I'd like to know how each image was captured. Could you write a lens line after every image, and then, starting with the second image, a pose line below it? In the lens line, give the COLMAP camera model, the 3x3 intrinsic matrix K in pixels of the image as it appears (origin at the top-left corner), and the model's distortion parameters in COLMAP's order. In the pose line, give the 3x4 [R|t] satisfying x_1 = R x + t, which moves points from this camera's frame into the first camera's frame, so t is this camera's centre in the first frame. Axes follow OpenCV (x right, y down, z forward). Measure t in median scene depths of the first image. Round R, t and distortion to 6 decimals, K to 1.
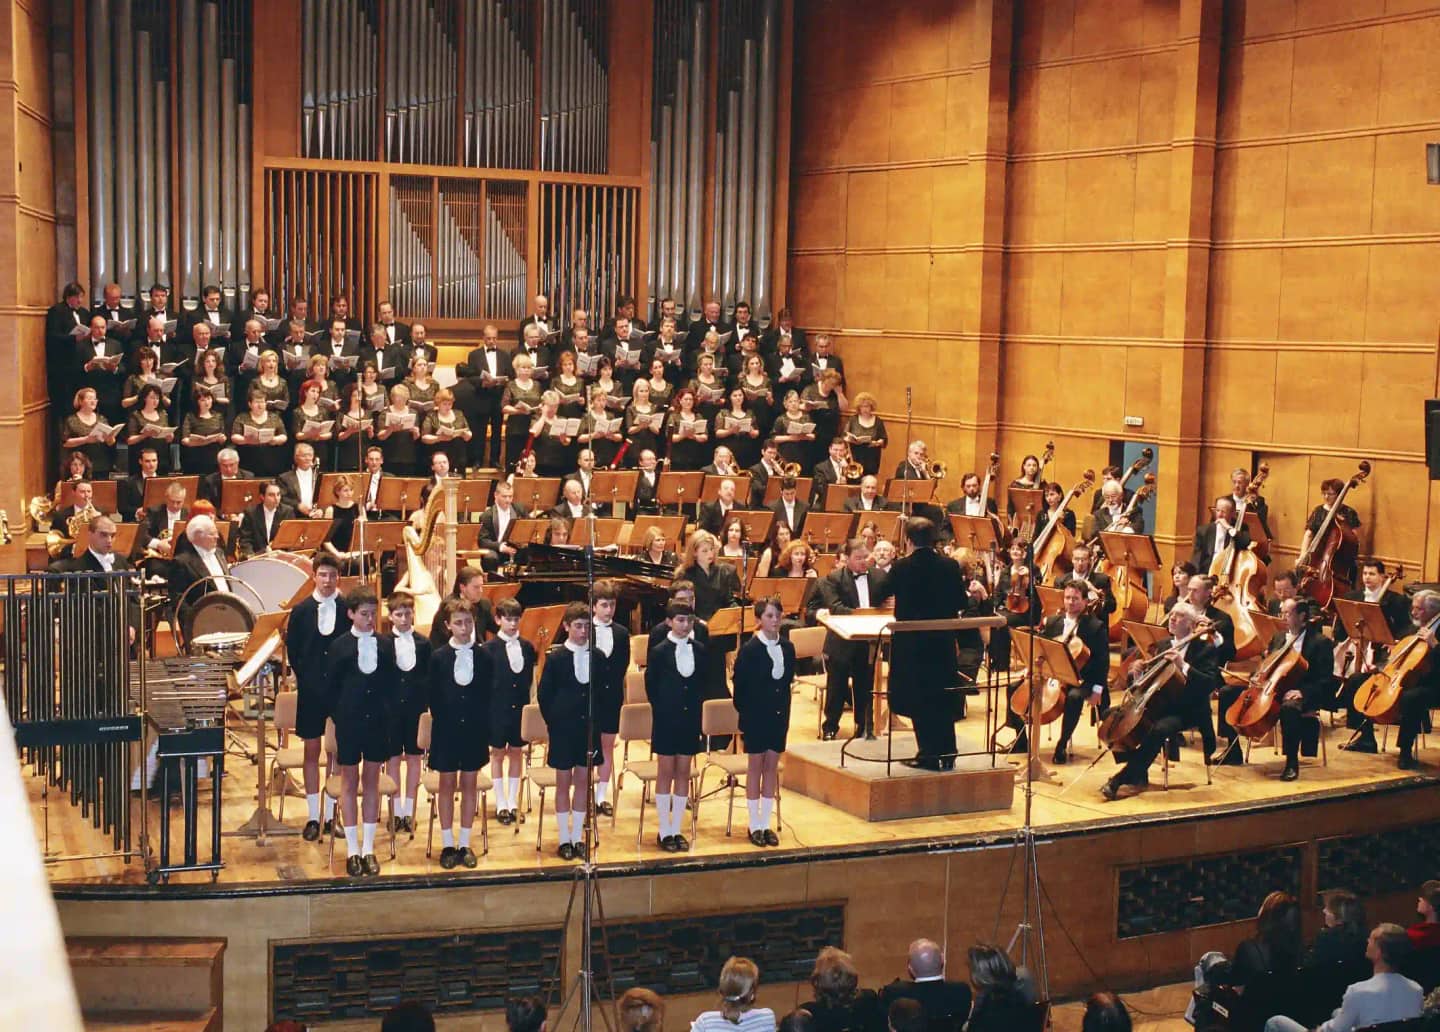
lens RADIAL K [[2550.6, 0, 717.7], [0, 2550.6, 528.7], [0, 0, 1]] dist [-0.014870, -0.033216]
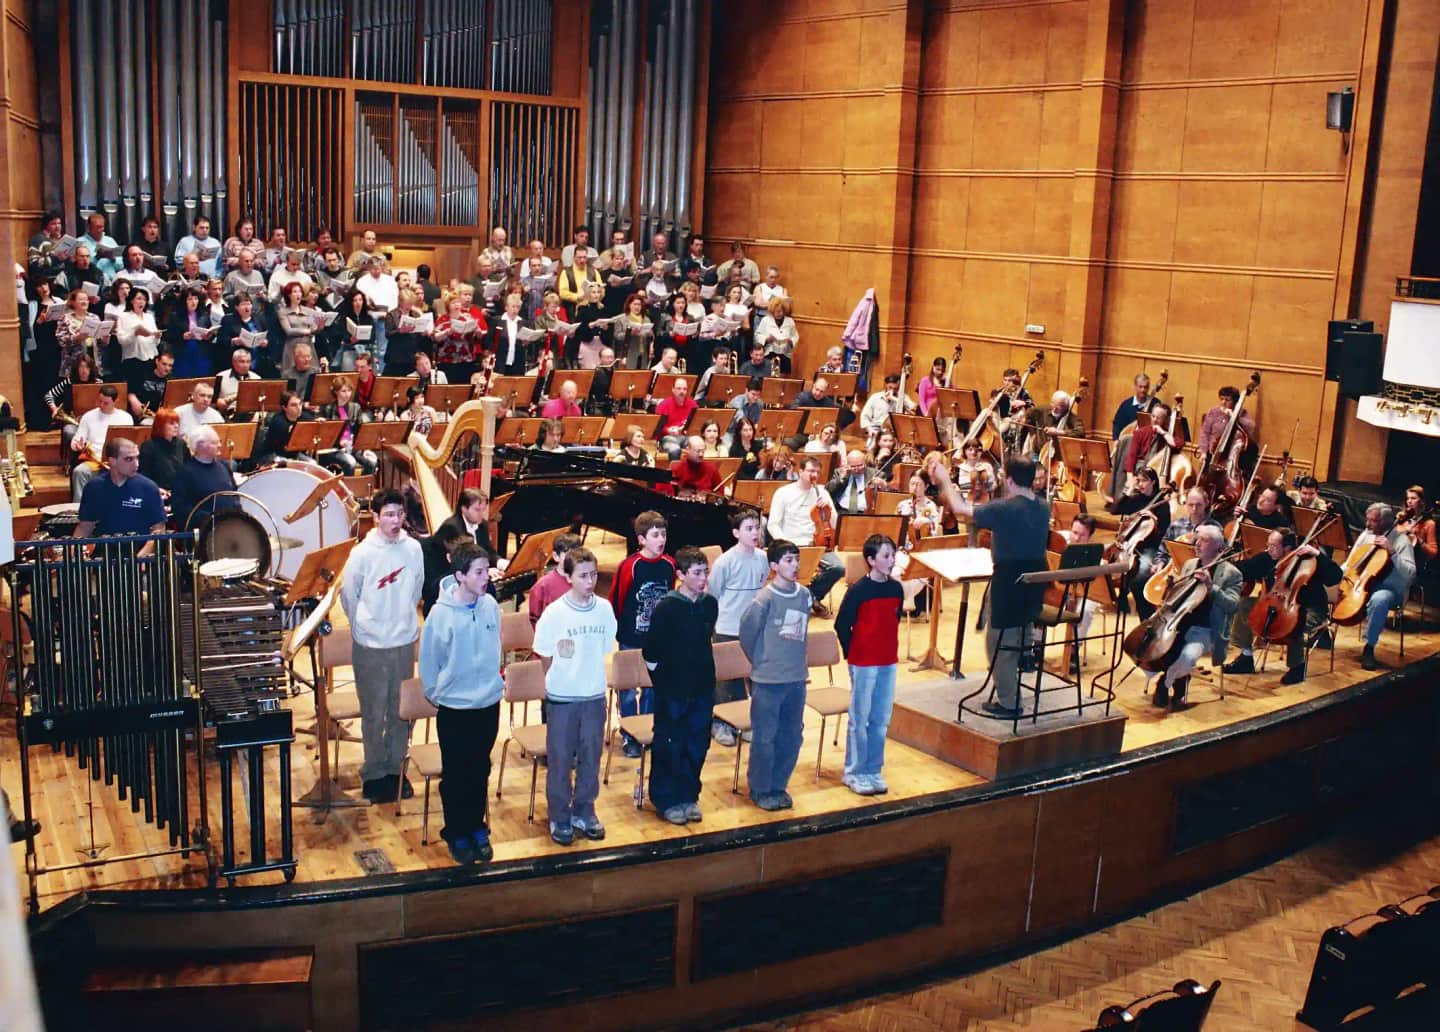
lens RADIAL K [[1640.0, 0, 720.2], [0, 1640.0, 520.4], [0, 0, 1]] dist [-0.115293, 0.012233]
pose [[0.986038, -0.009959, 0.166225, -0.093907], [-0.007001, 0.994848, 0.101137, -0.028576], [-0.166375, -0.100888, 0.980888, 0.289219]]
